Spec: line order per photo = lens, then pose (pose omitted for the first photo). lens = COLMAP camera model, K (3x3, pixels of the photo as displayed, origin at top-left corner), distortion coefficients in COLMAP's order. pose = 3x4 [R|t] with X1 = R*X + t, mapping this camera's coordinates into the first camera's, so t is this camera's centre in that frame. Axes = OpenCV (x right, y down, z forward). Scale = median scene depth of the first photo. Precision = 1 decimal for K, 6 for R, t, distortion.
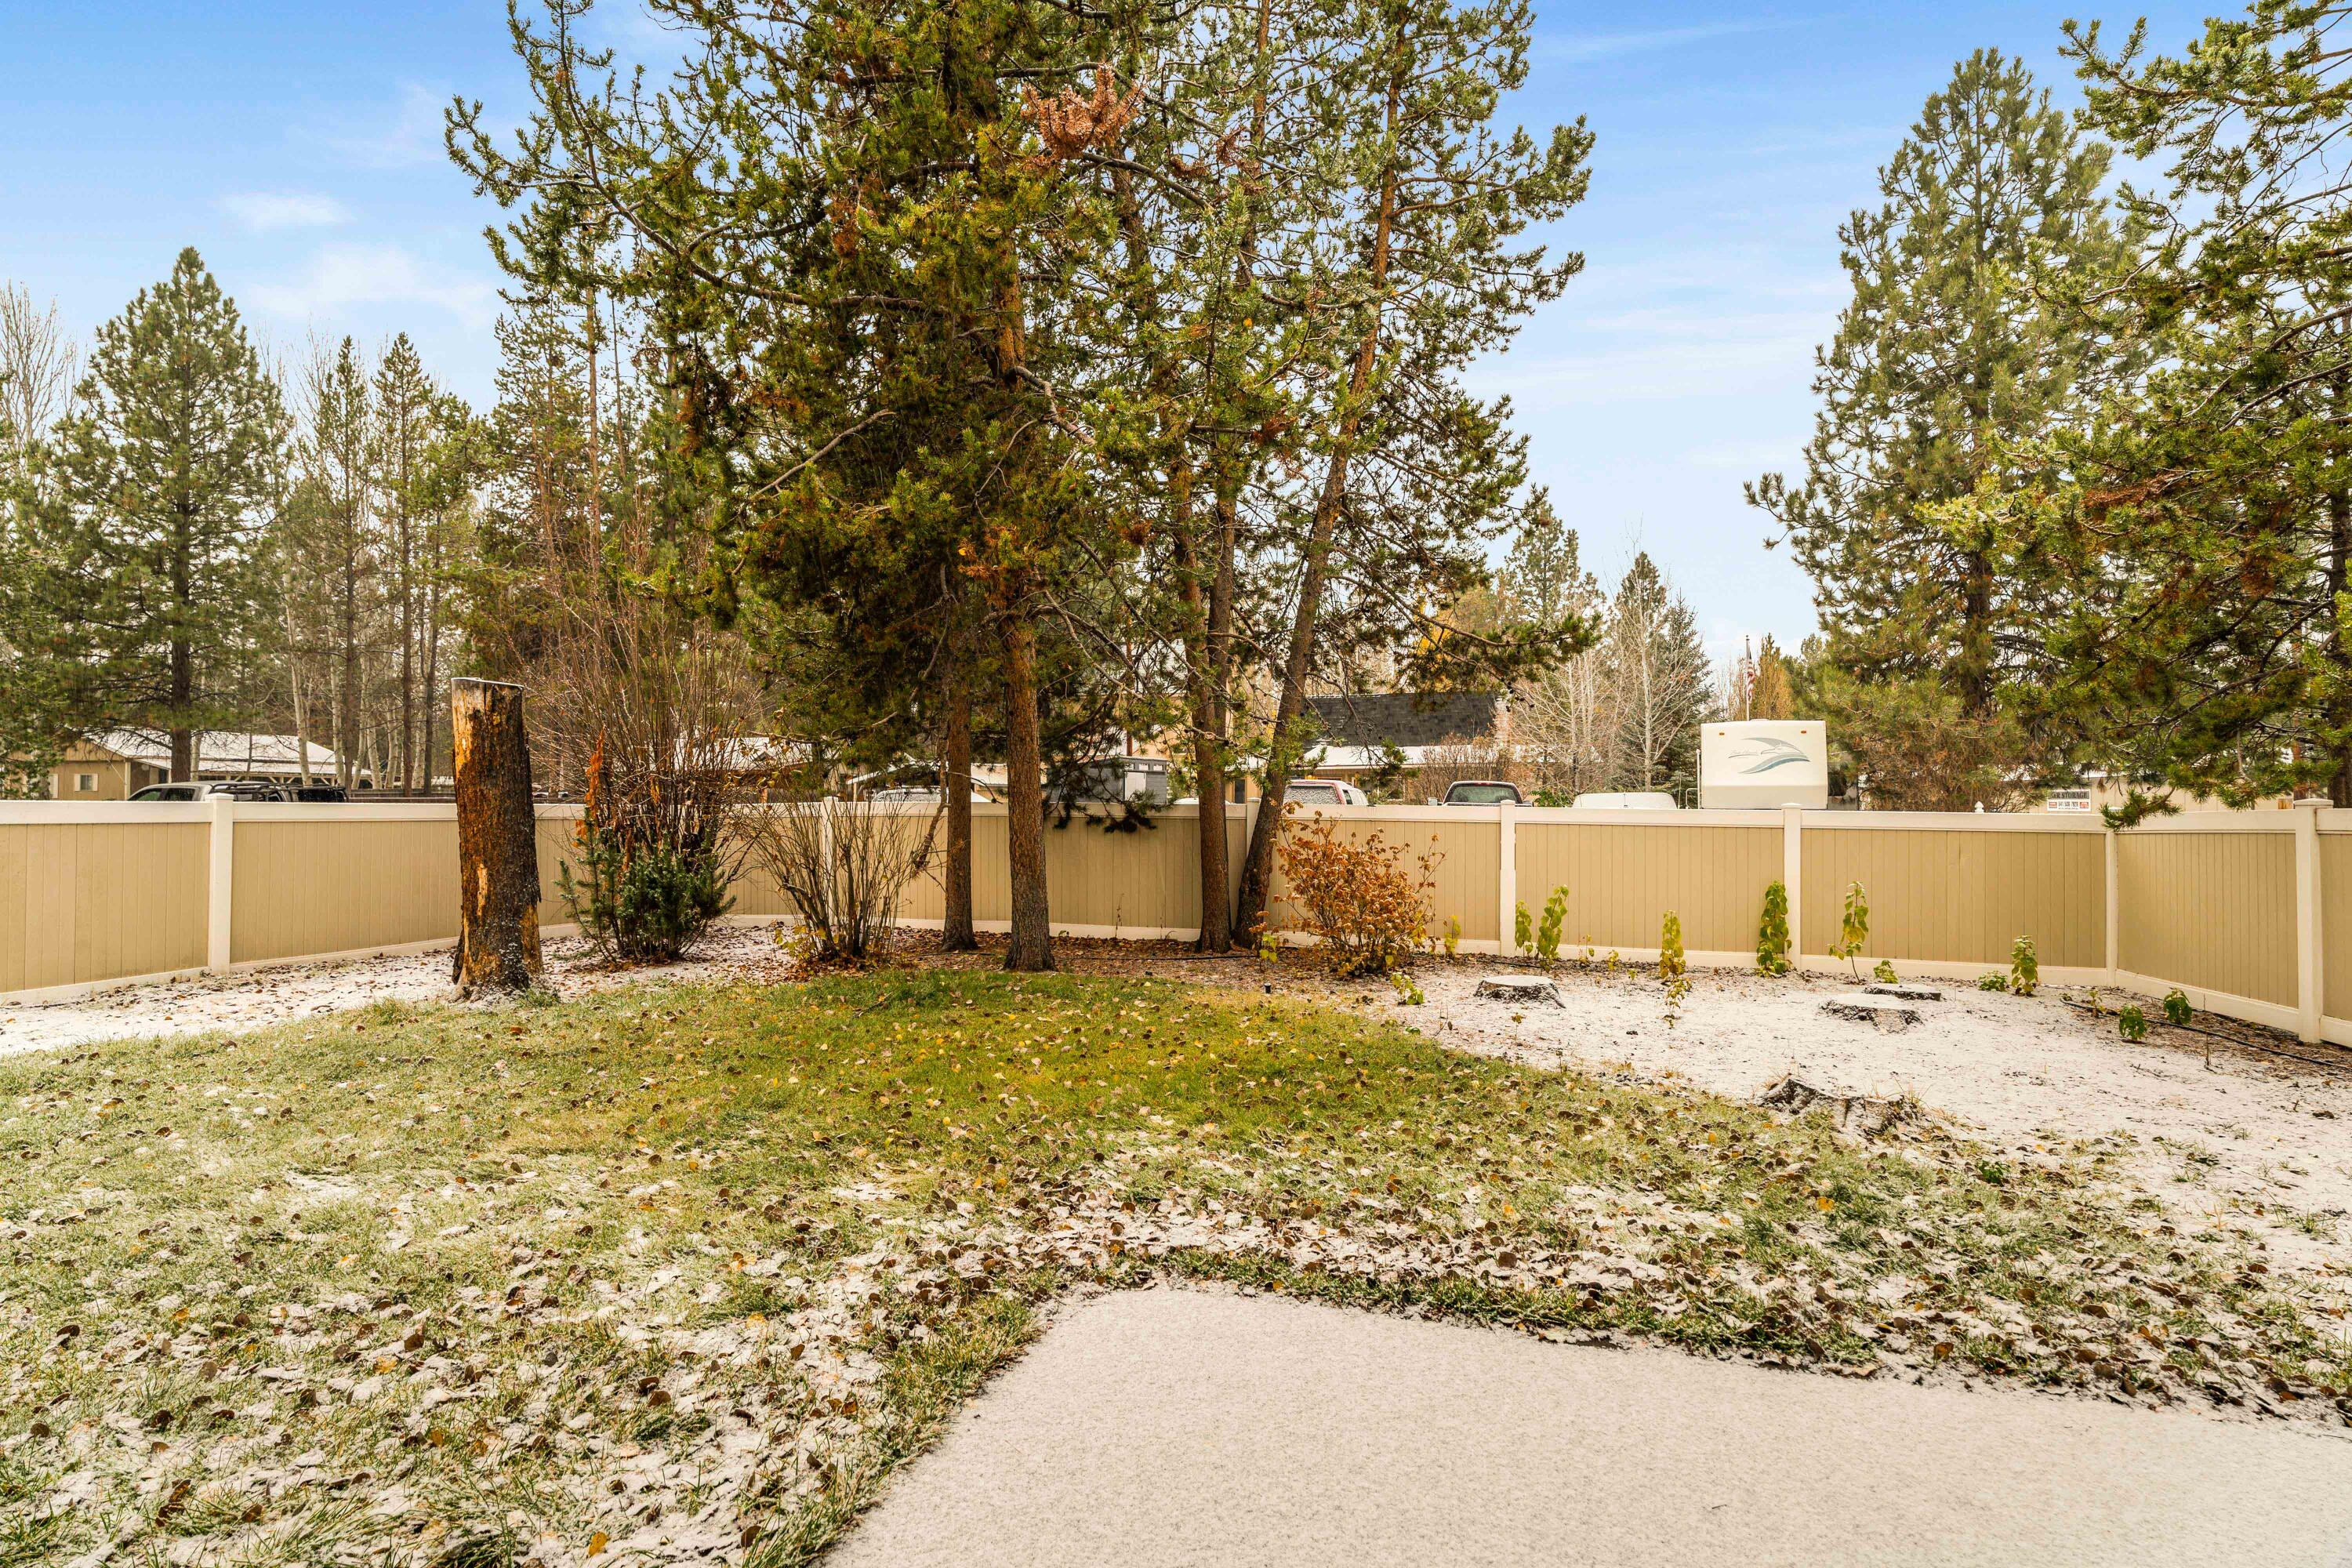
lens RADIAL K [[1119.5, 0, 1169.3], [0, 1119.5, 795.7], [0, 0, 1]] dist [-0.010995, 0.000338]
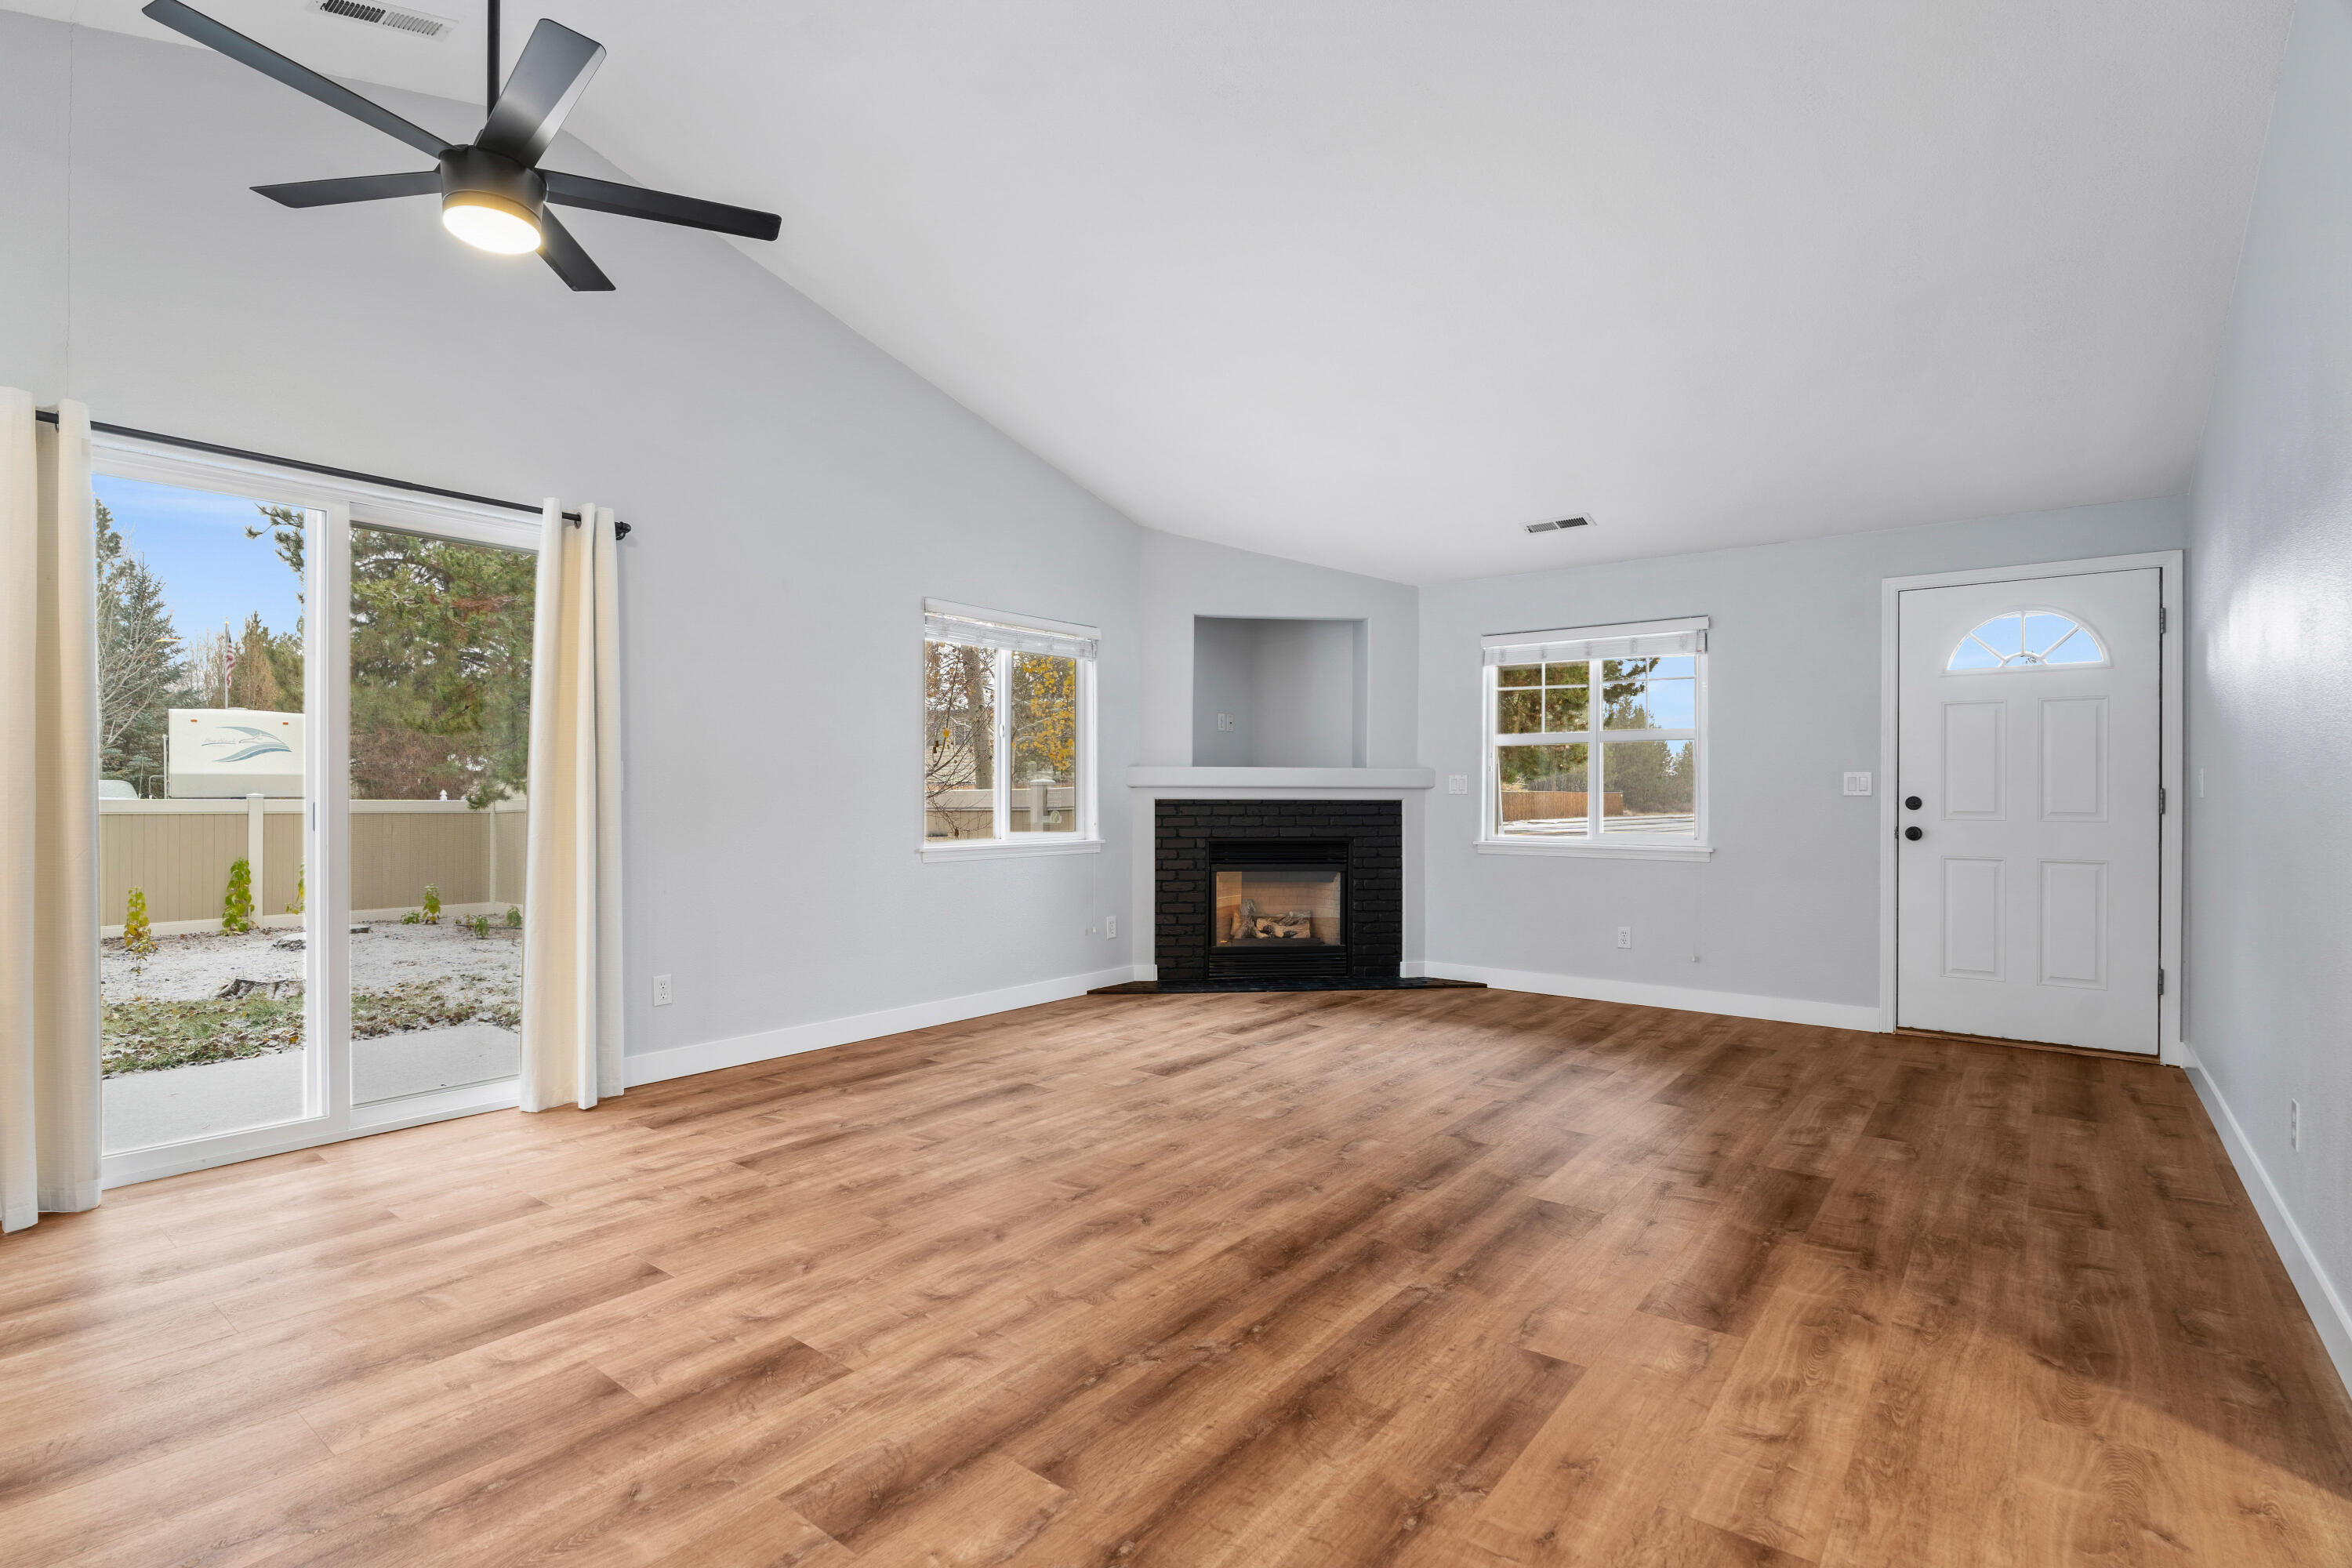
lens RADIAL K [[1119.5, 0, 1151.6], [0, 1119.5, 786.6], [0, 0, 1]] dist [-0.010995, 0.000338]
pose [[0.391673, -0.000286, 0.920105, -0.181348], [-0.003428, 0.999993, 0.001770, -0.007105], [-0.920098, -0.003848, 0.391669, -0.385542]]
